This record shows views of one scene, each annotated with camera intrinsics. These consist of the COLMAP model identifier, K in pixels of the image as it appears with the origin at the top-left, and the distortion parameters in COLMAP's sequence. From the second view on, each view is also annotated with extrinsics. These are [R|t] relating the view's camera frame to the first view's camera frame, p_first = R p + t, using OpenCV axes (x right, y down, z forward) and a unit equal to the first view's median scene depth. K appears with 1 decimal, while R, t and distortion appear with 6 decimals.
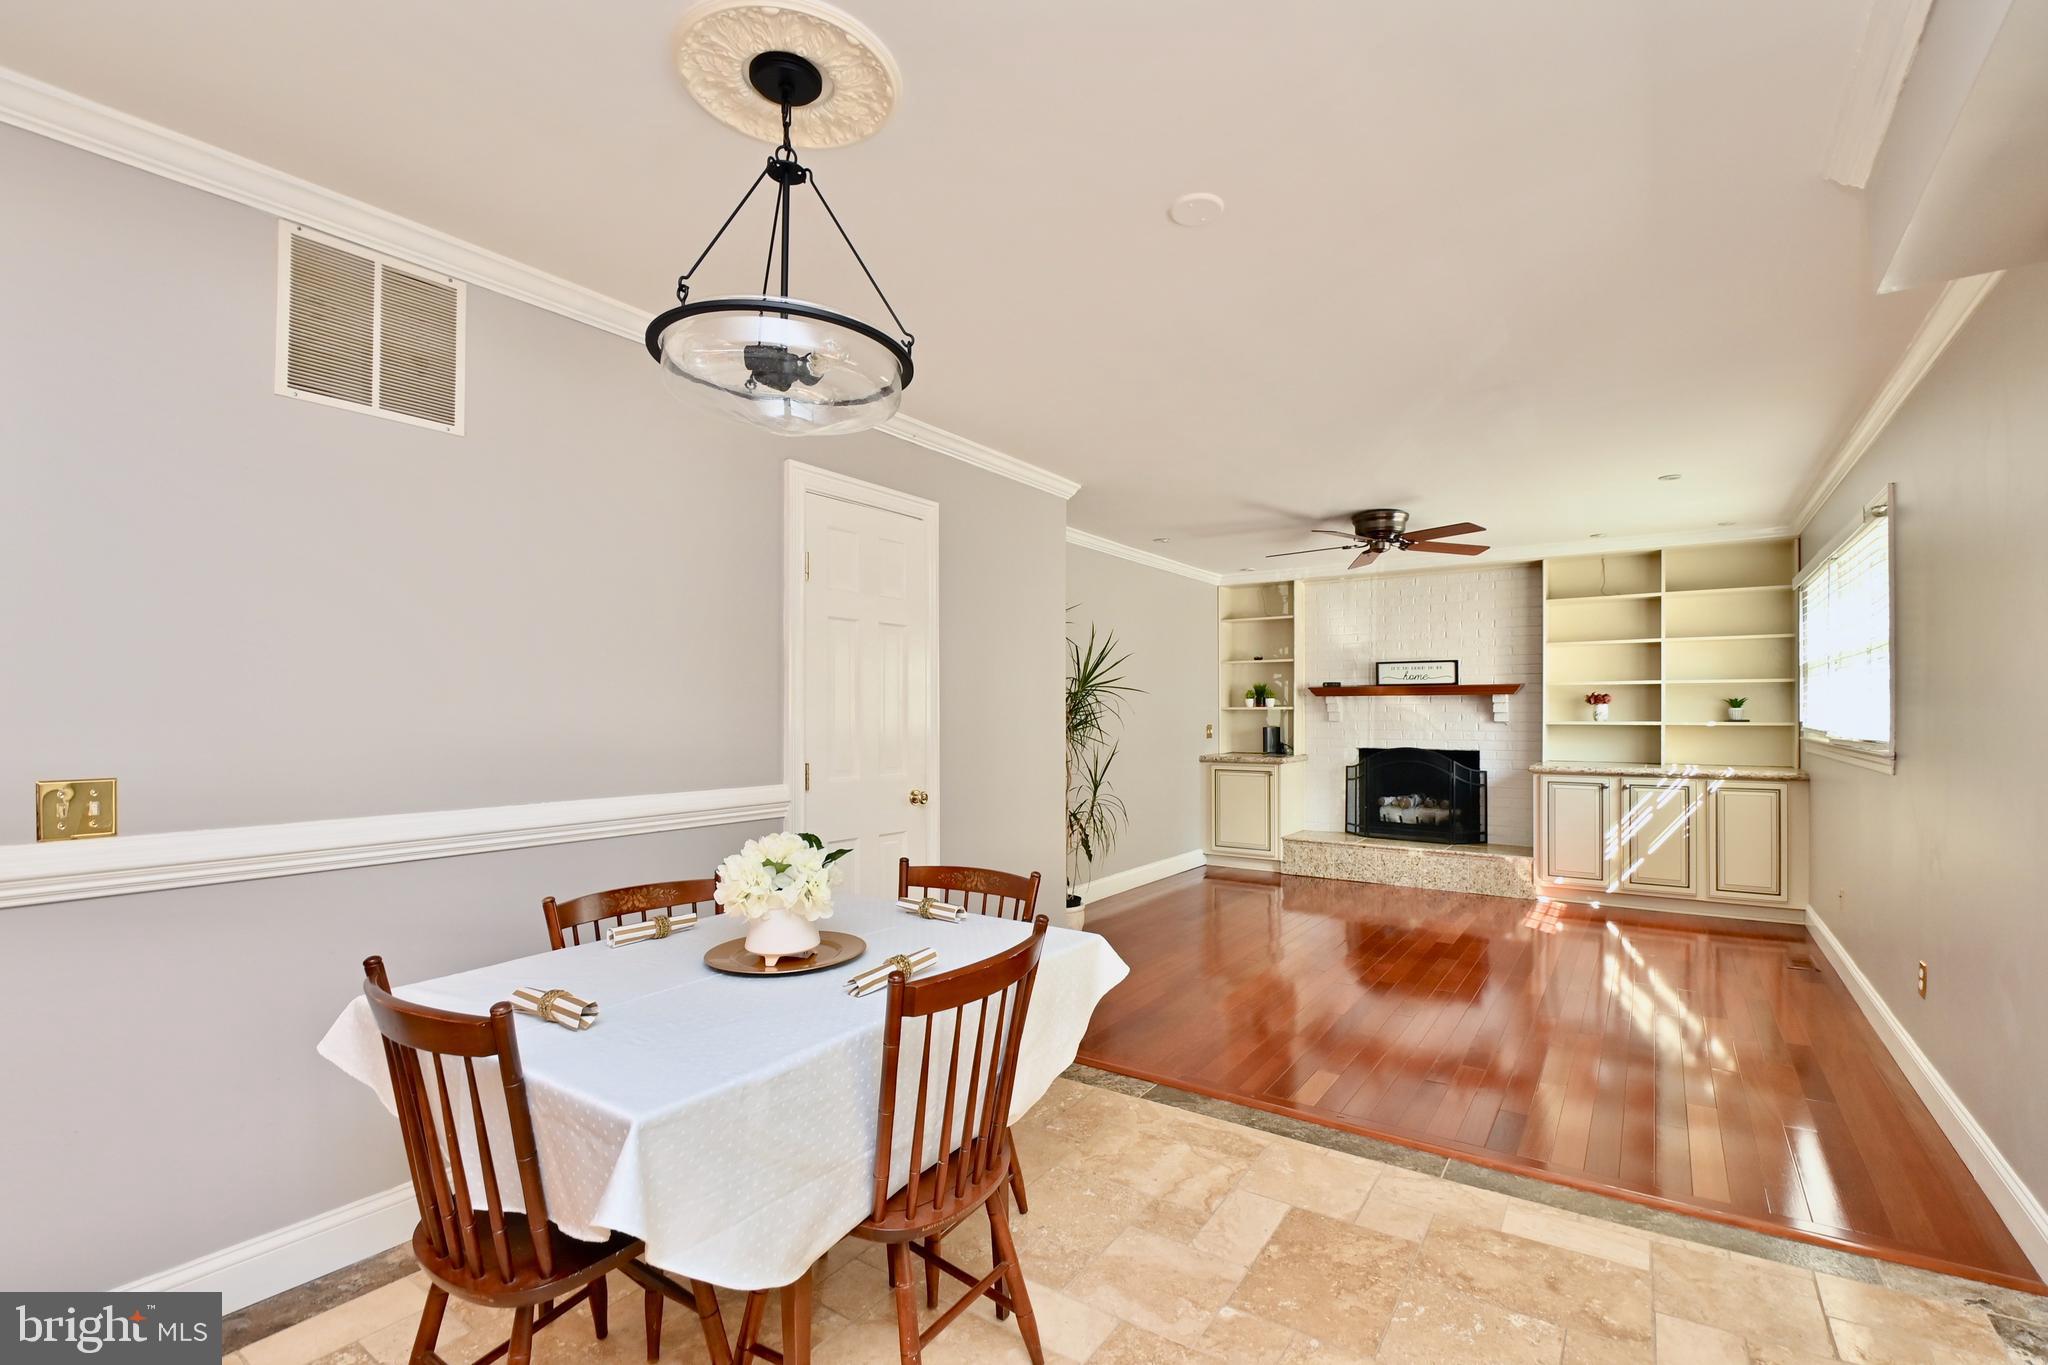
lens RADIAL K [[901.9, 0, 1036.5], [0, 901.9, 702.3], [0, 0, 1]] dist [0.012179, -0.019338]
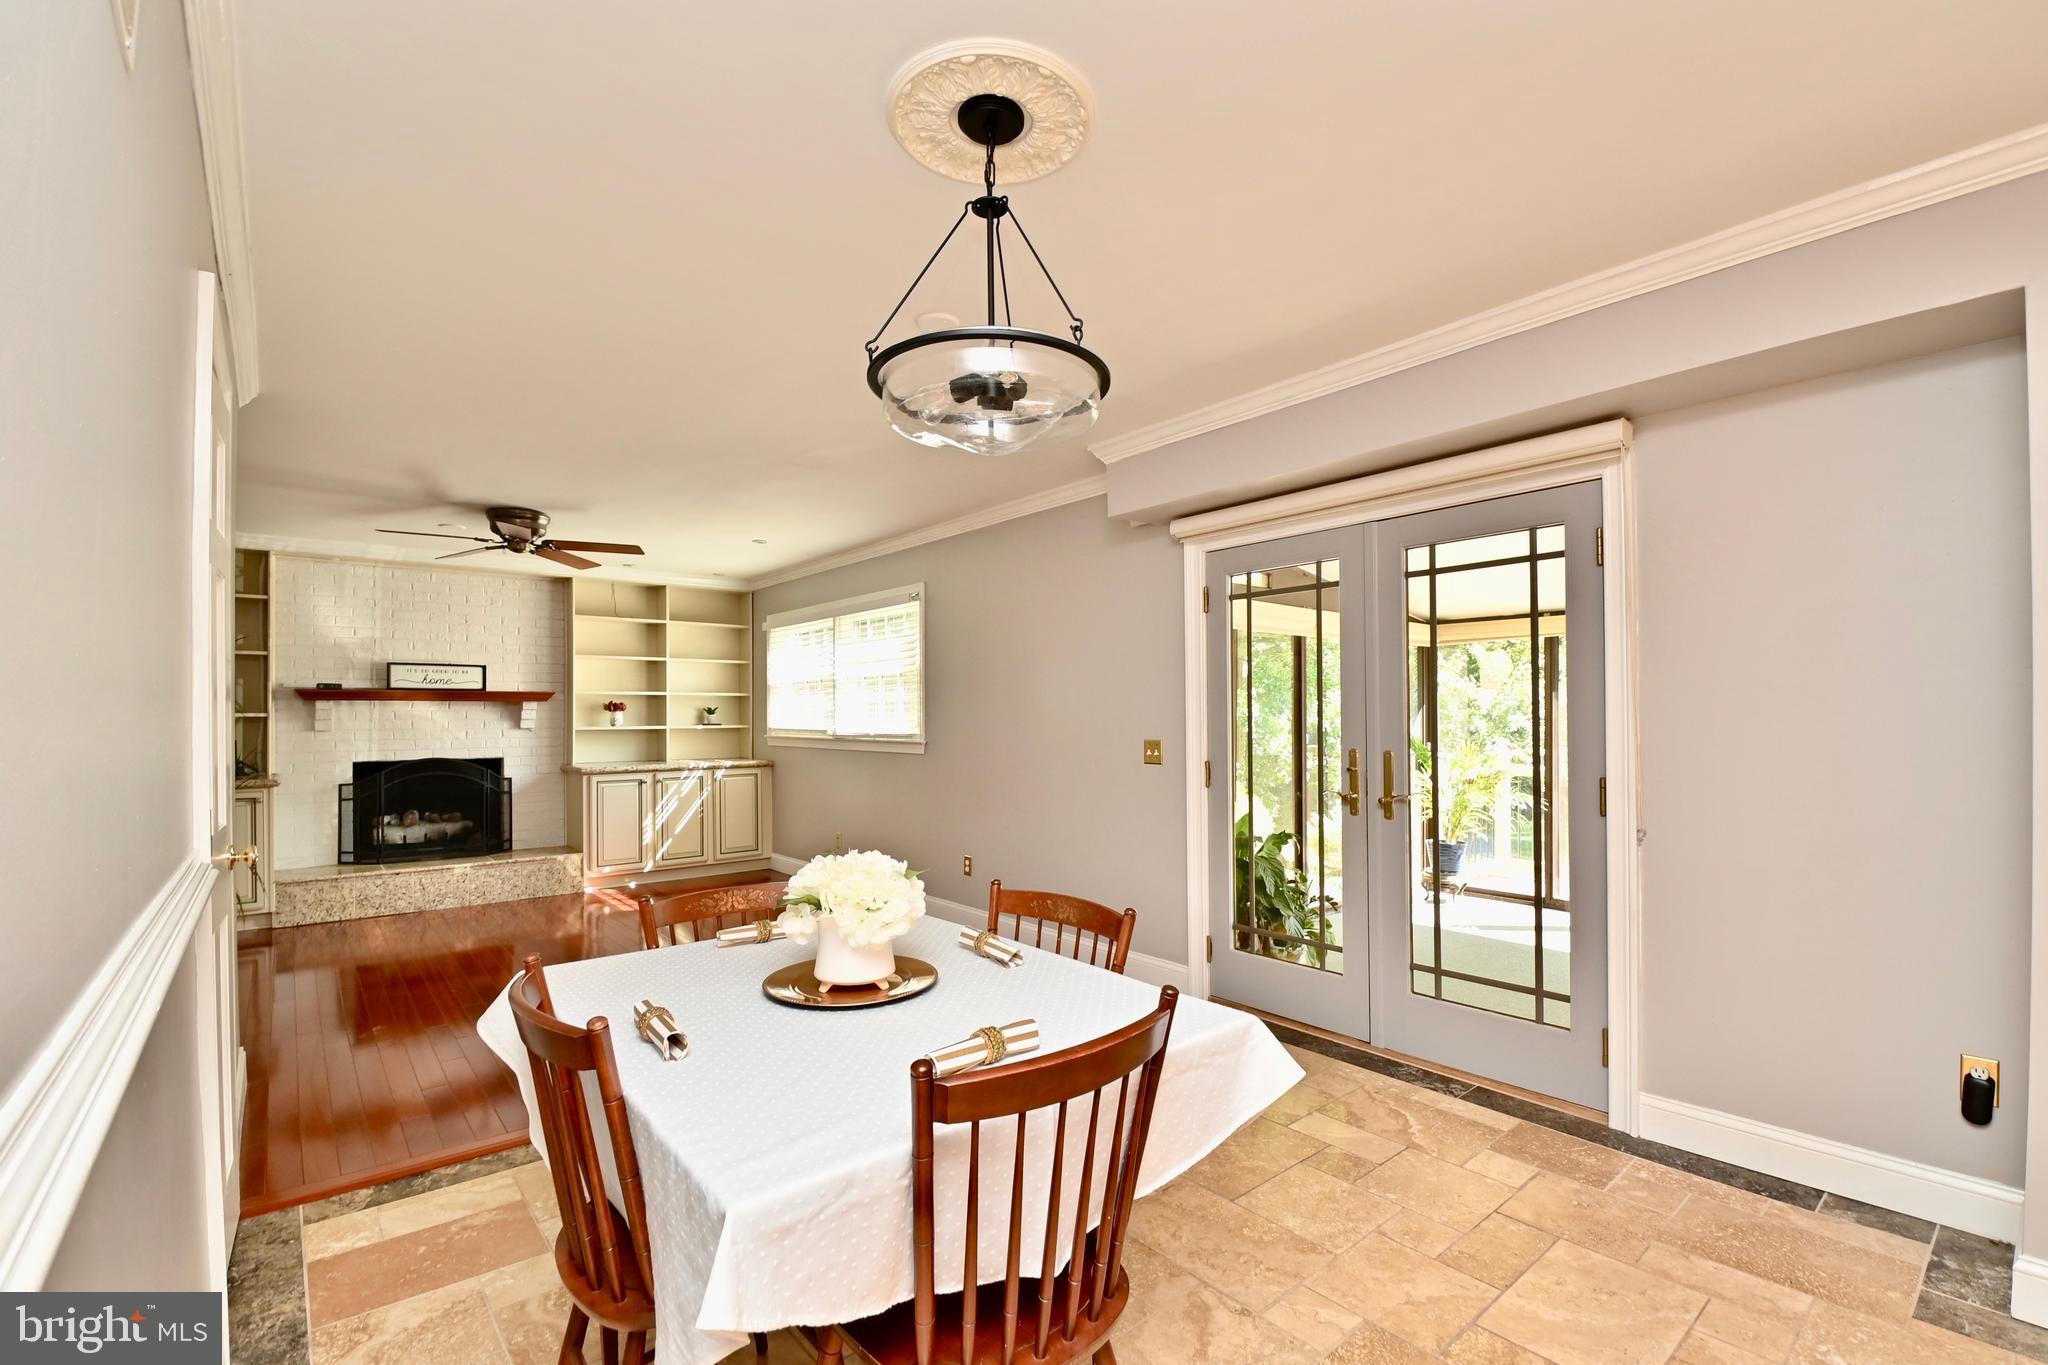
lens RADIAL K [[901.9, 0, 1049.7], [0, 901.9, 696.2], [0, 0, 1]] dist [0.012179, -0.019338]
pose [[0.259611, 0.020396, 0.965498, -0.344016], [-0.006193, 0.999792, -0.019455, 0.001771], [-0.965693, -0.000929, 0.259683, 0.176024]]
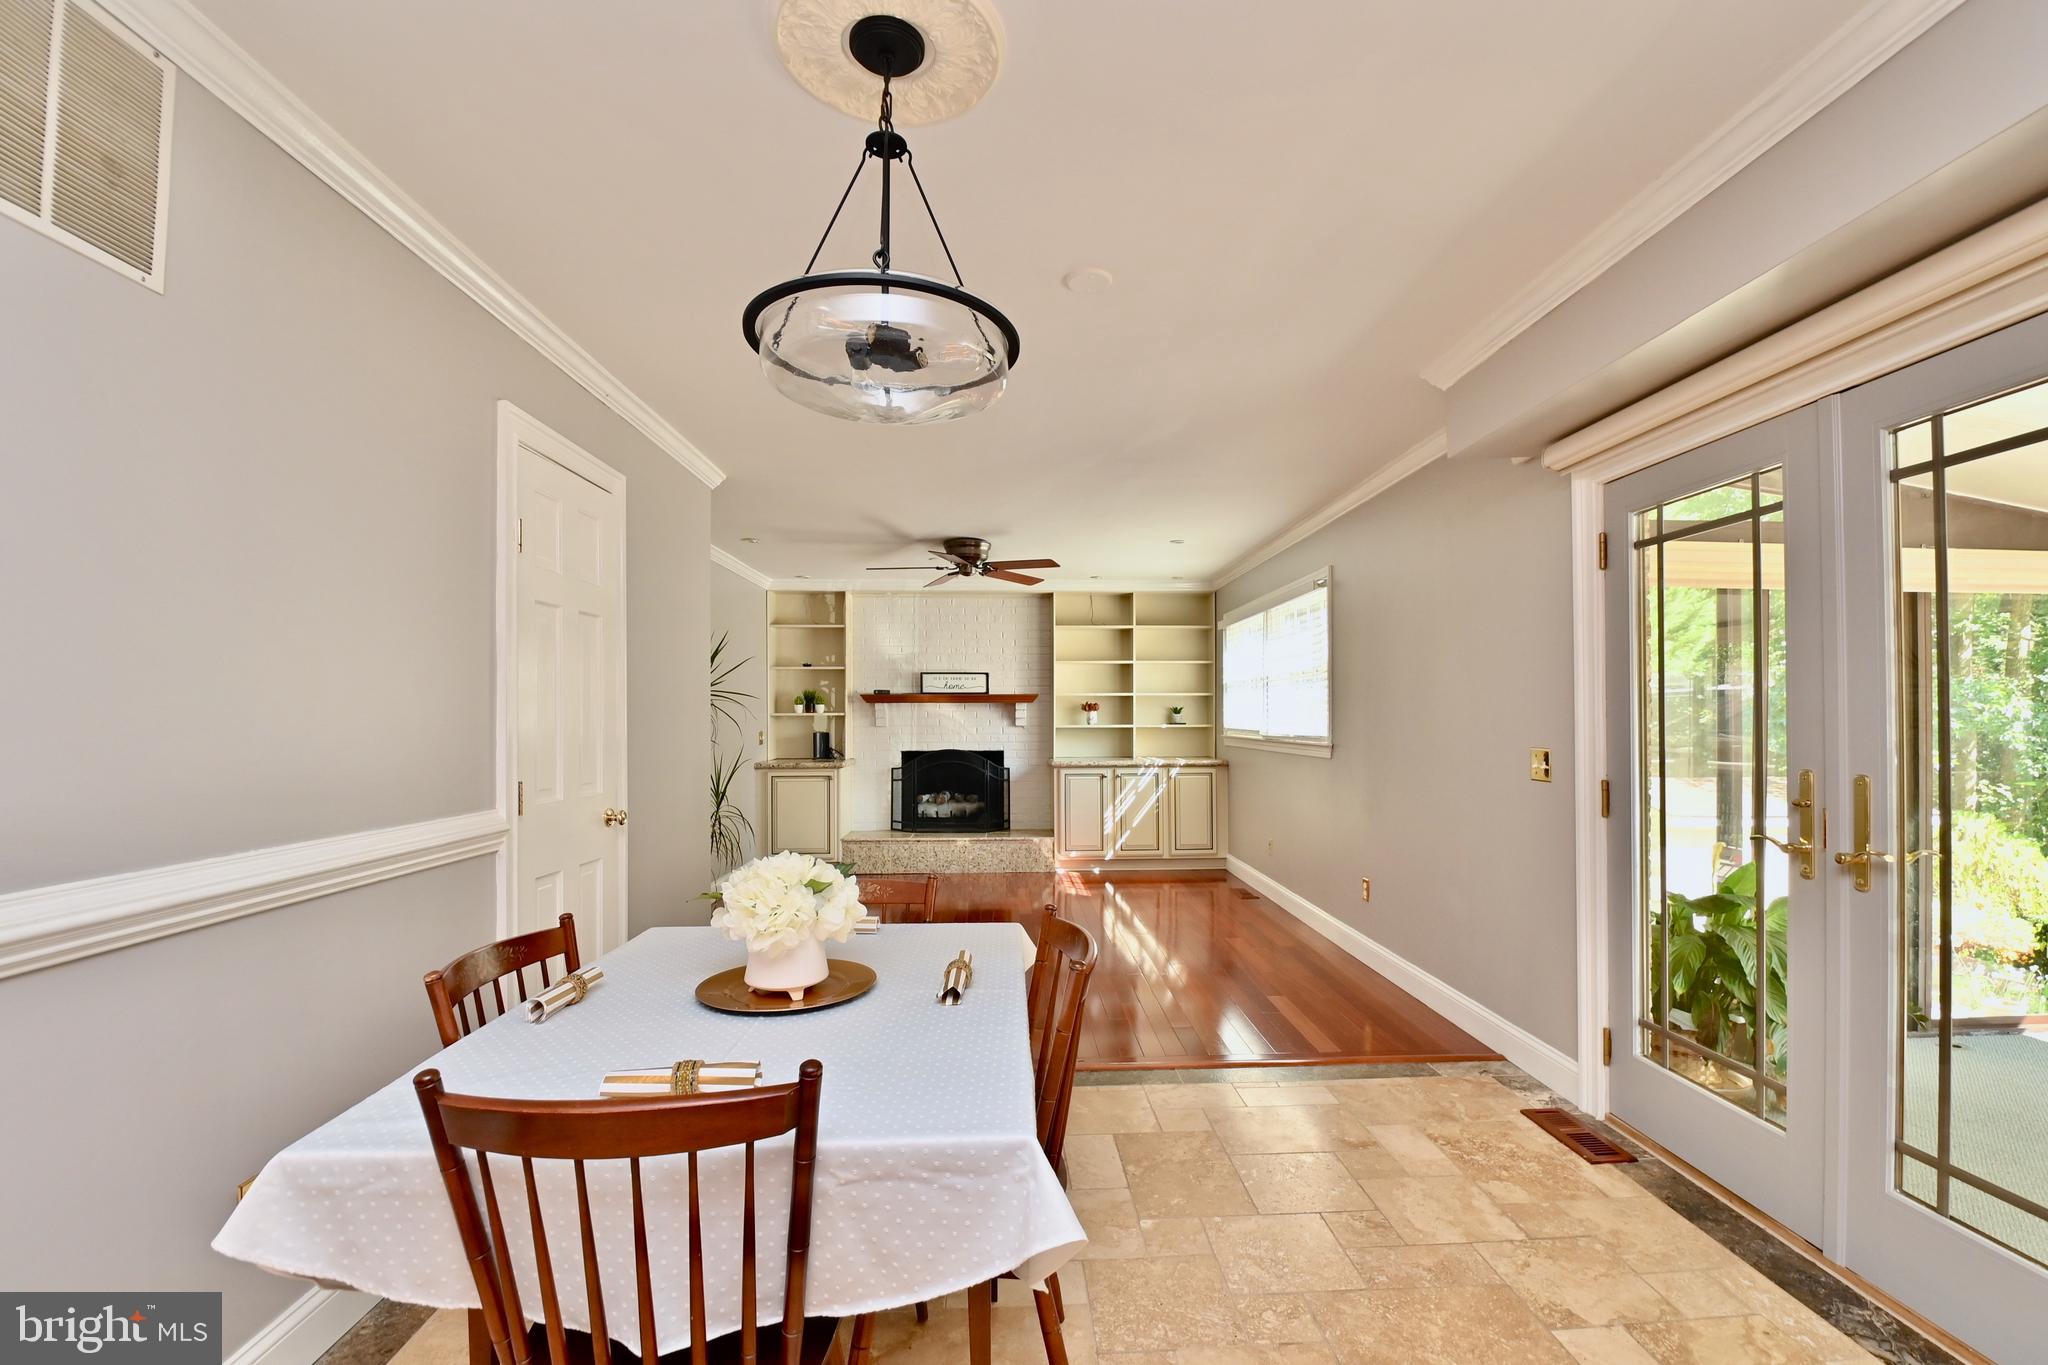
lens RADIAL K [[901.9, 0, 1040.2], [0, 901.9, 701.6], [0, 0, 1]] dist [0.012179, -0.019338]
pose [[0.798005, 0.009451, 0.602576, -0.193207], [-0.004915, 0.999946, -0.009175, 0.000637], [-0.602630, 0.004360, 0.798009, 0.041586]]
